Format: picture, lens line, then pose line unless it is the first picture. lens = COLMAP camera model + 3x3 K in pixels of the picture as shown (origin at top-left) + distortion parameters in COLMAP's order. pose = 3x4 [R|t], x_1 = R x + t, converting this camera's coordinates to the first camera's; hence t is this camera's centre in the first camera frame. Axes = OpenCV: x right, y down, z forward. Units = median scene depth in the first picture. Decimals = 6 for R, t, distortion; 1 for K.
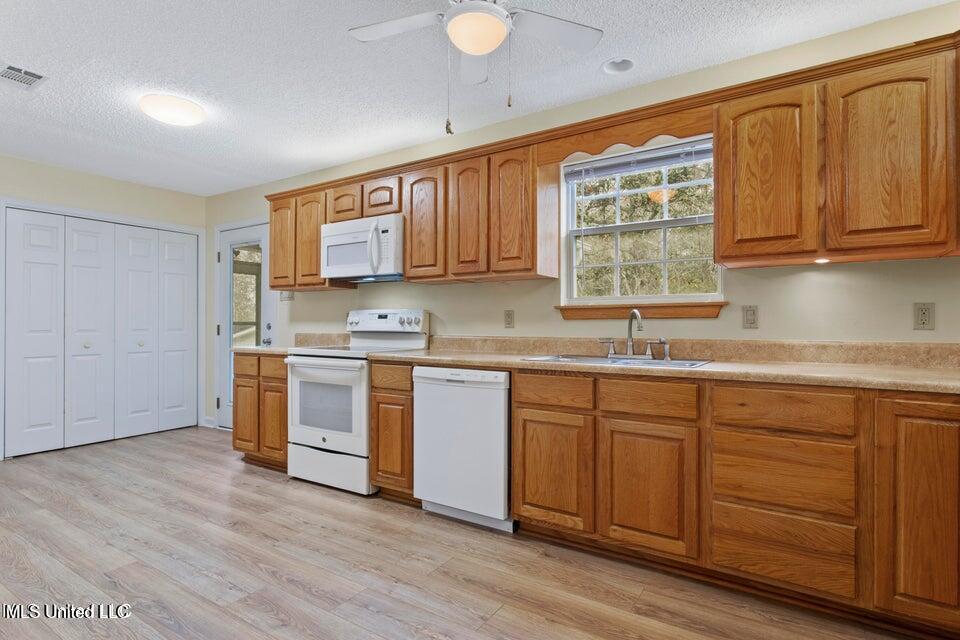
lens RADIAL K [[487.7, 0, 480.0], [0, 487.7, 320.0], [0, 0, 1]] dist [-0.001470, -0.000725]
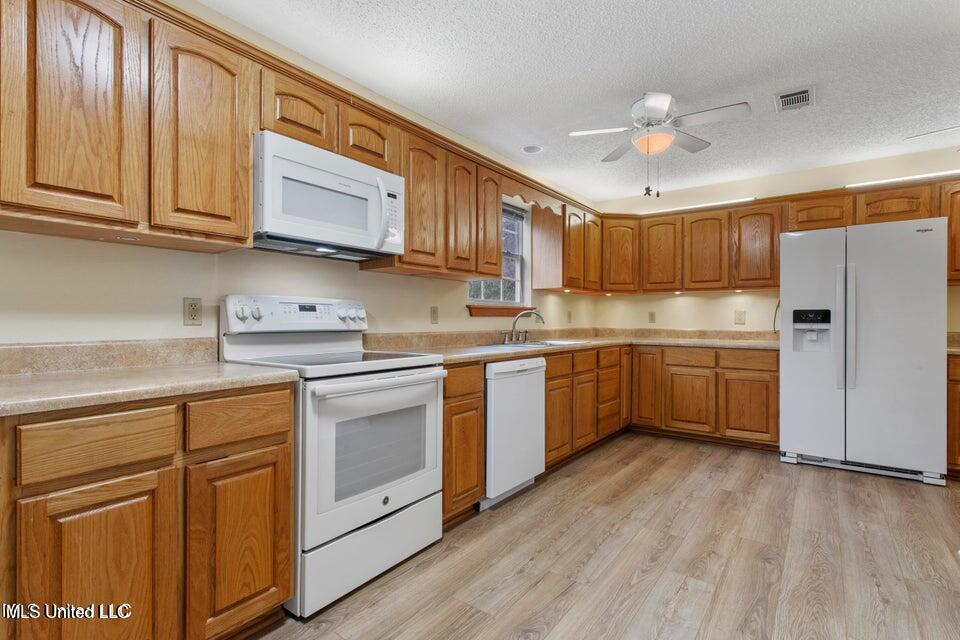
lens RADIAL K [[451.9, 0, 480.0], [0, 451.9, 320.0], [0, 0, 1]] dist [0.002962, 0.000853]
pose [[0.081538, 0.000152, 0.996670, -1.082758], [-0.010623, 0.999943, 0.000717, 0.008389], [-0.996614, -0.010646, 0.081535, 1.000611]]
